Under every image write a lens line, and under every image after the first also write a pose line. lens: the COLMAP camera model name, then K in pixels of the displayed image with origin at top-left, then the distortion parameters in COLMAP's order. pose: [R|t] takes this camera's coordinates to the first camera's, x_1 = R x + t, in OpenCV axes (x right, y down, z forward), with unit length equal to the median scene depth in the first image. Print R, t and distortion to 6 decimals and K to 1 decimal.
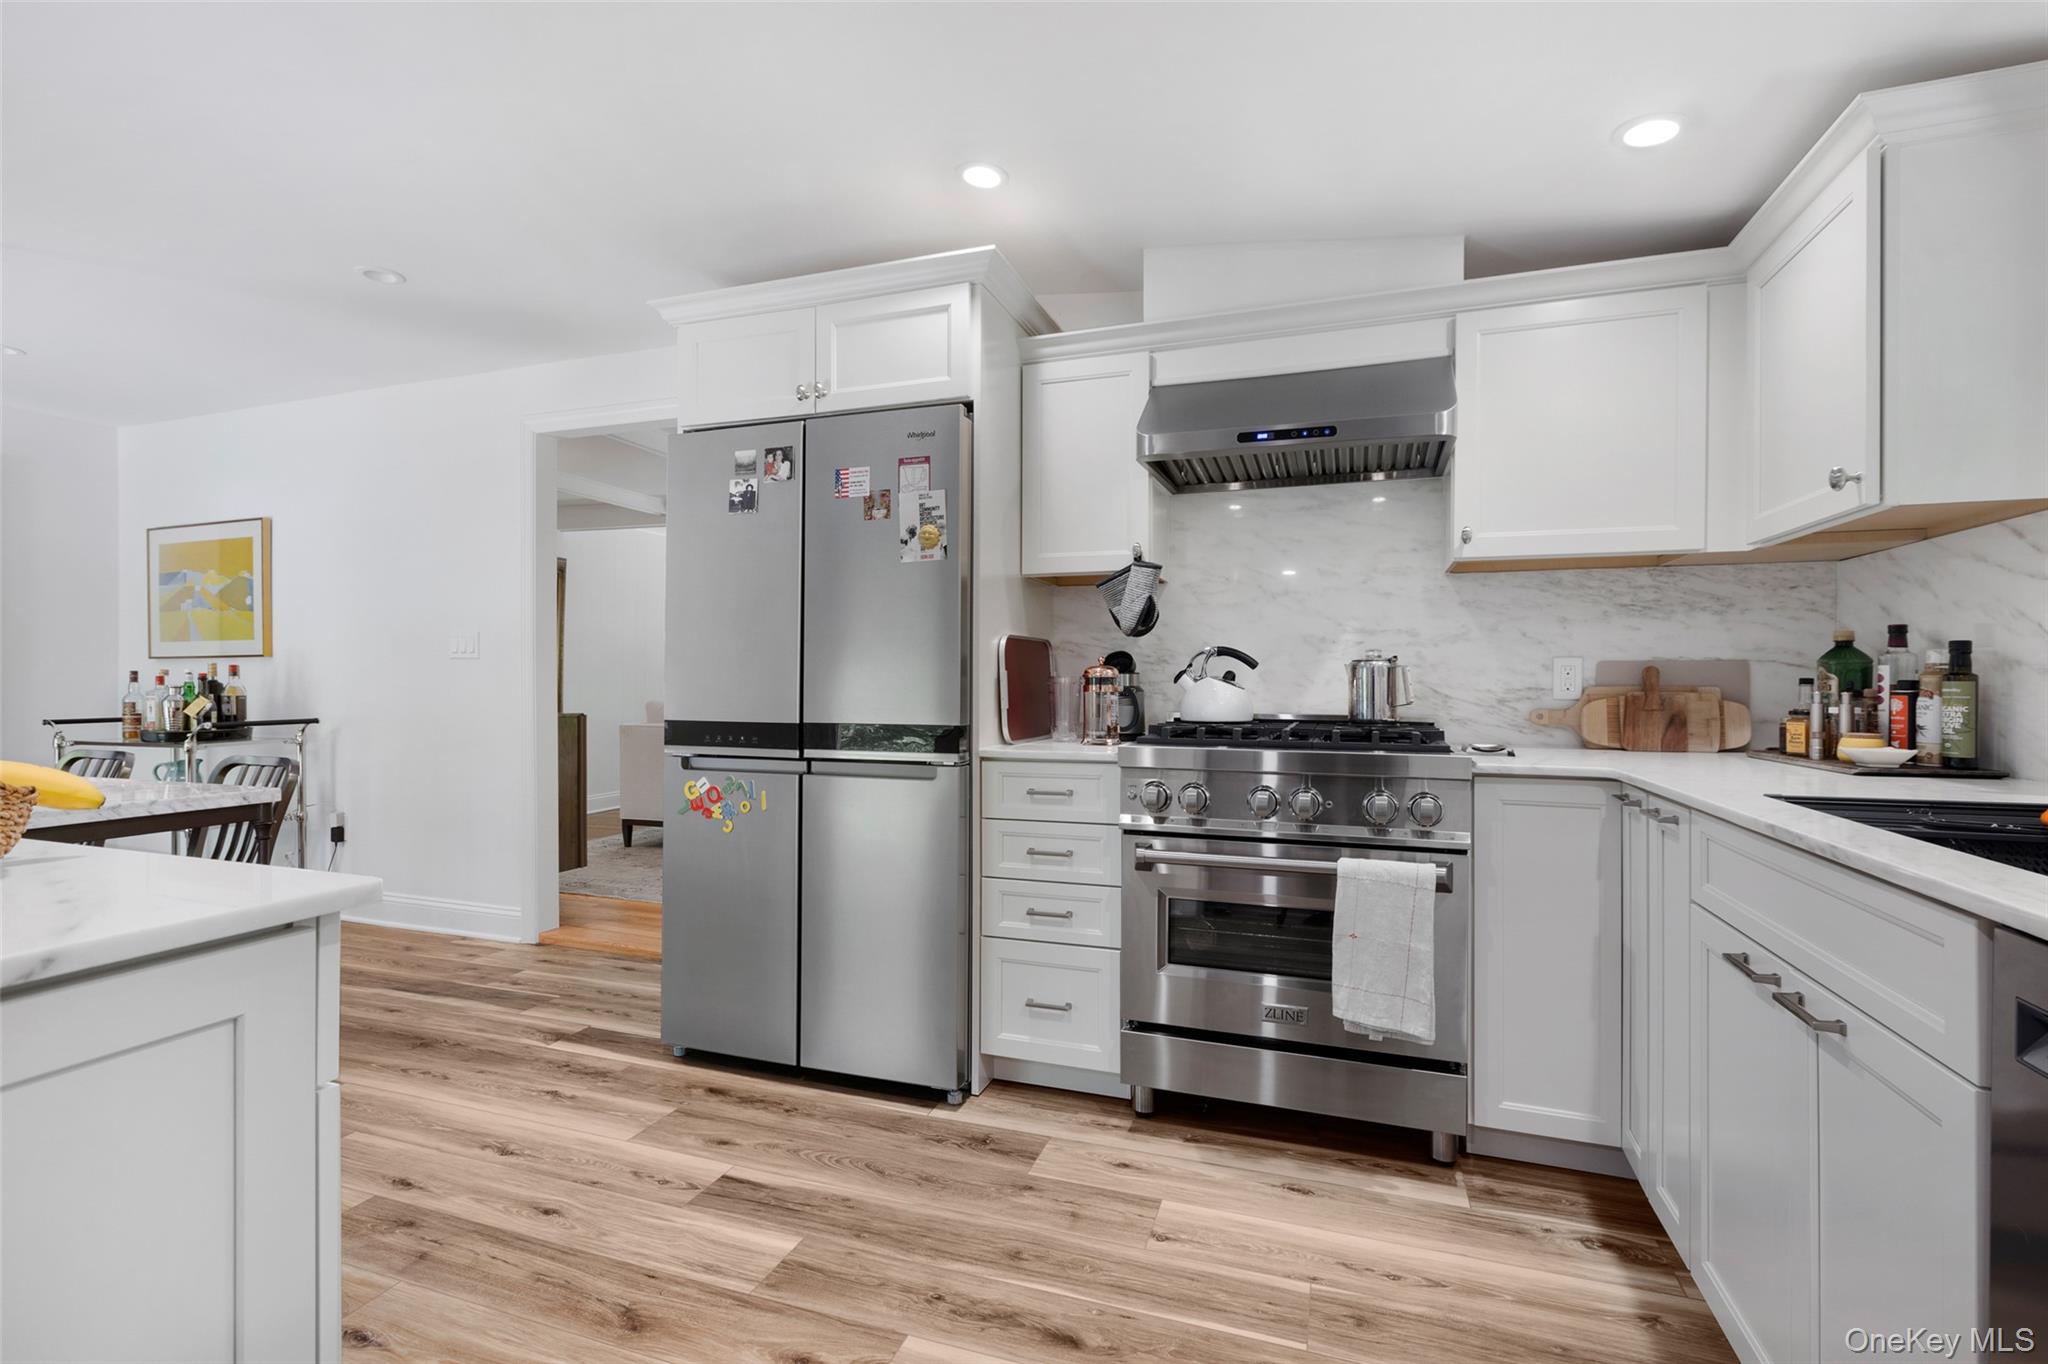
lens RADIAL K [[945.0, 0, 1030.3], [0, 945.0, 675.6], [0, 0, 1]] dist [-0.000490, -0.000924]
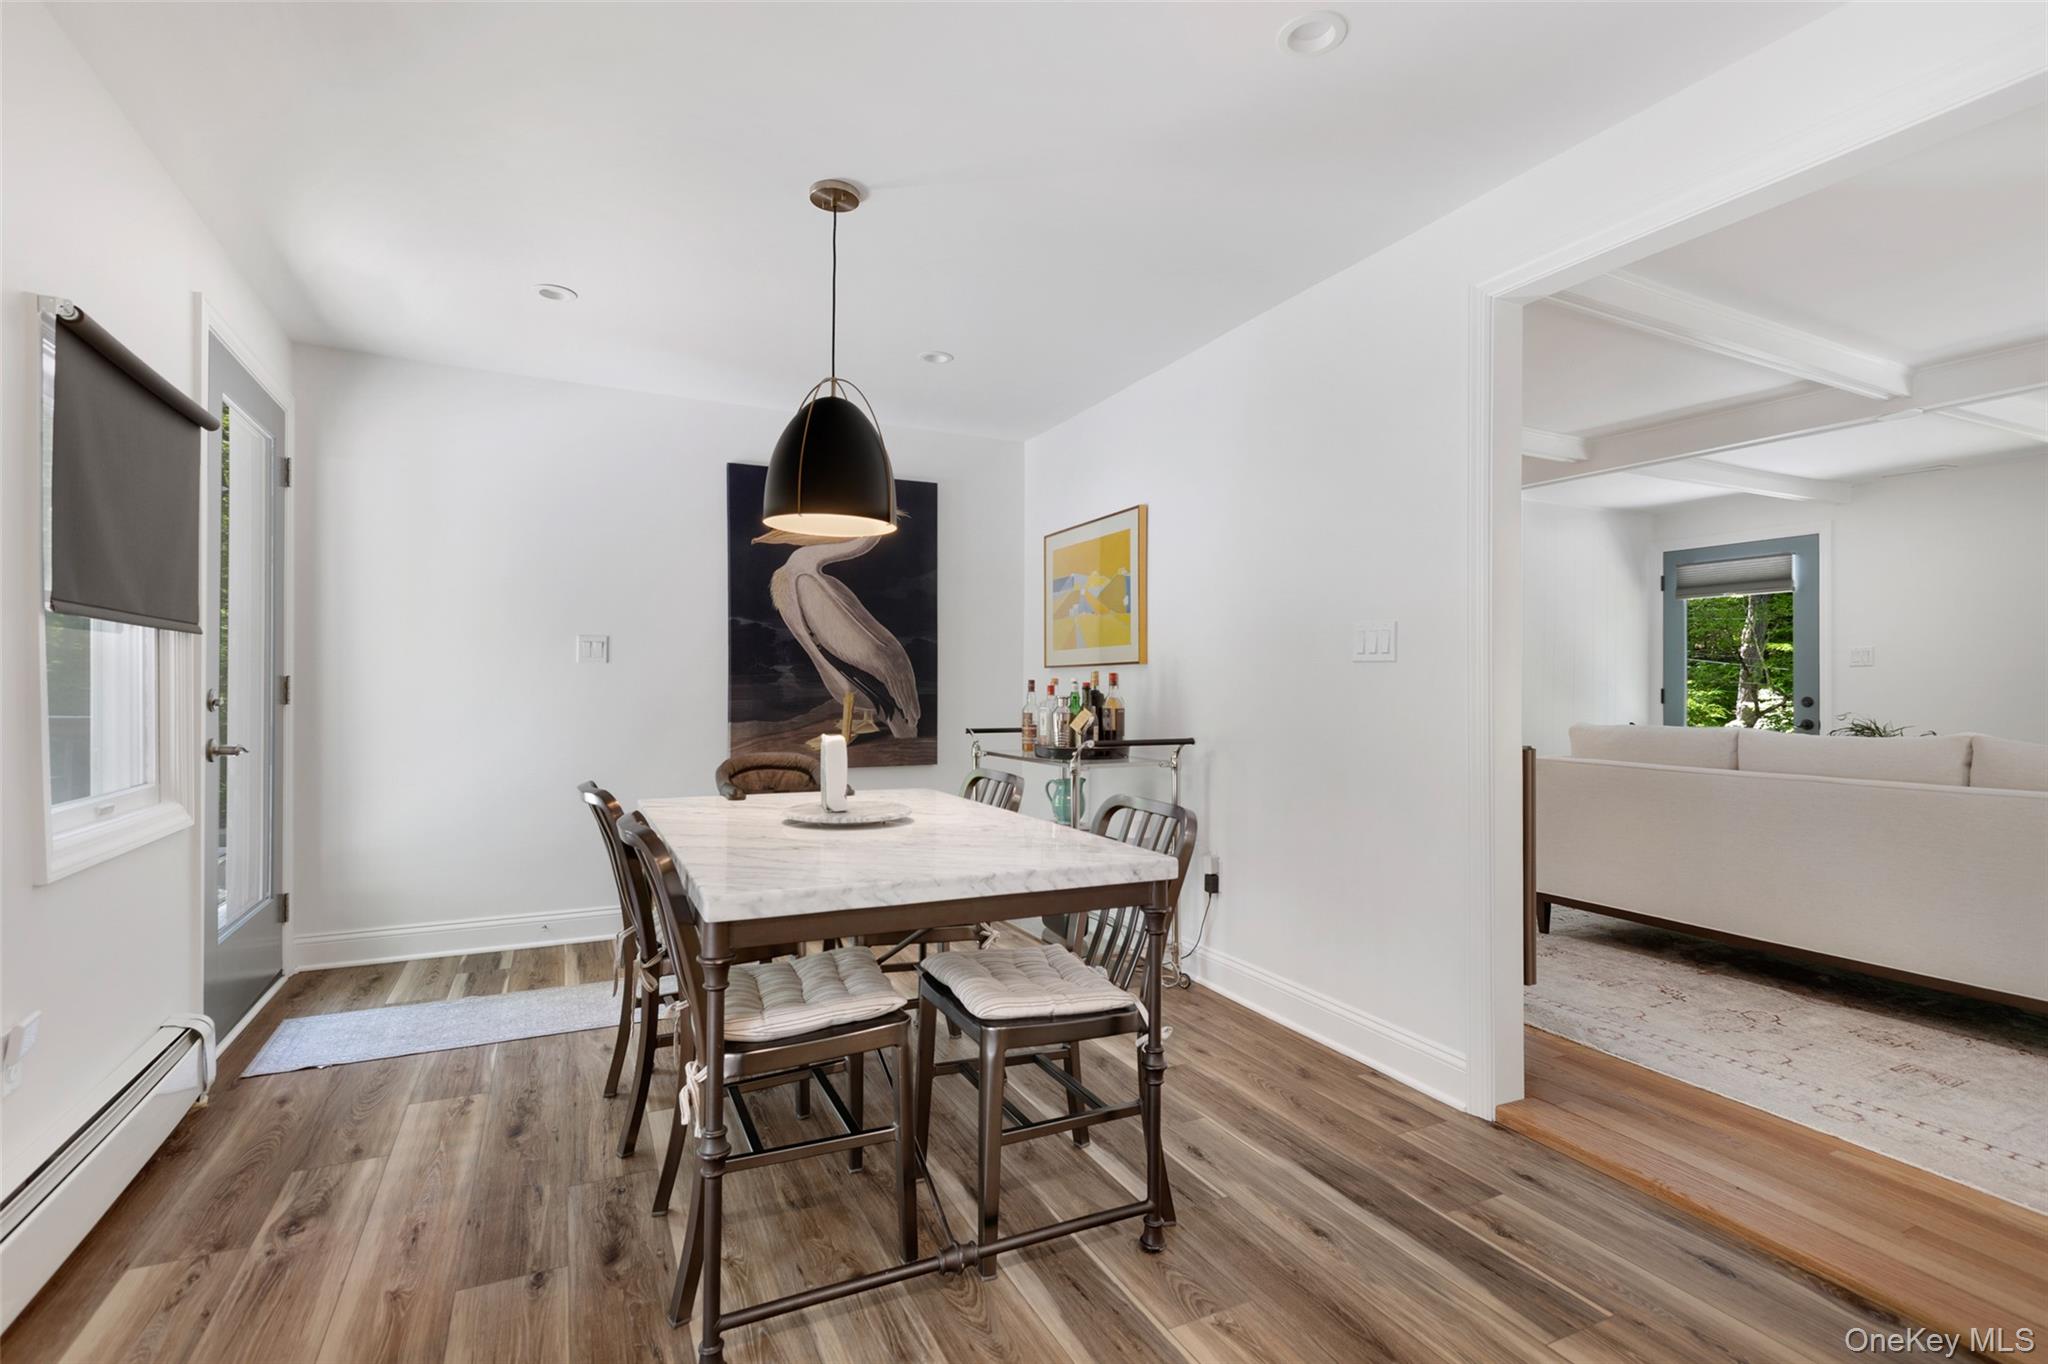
lens RADIAL K [[945.0, 0, 1030.3], [0, 945.0, 675.6], [0, 0, 1]] dist [-0.000490, -0.000924]
pose [[0.713009, -0.002562, -0.701150, -0.292610], [-0.006569, 0.999925, -0.010334, 0.000563], [0.701124, 0.011974, 0.712939, 0.331130]]
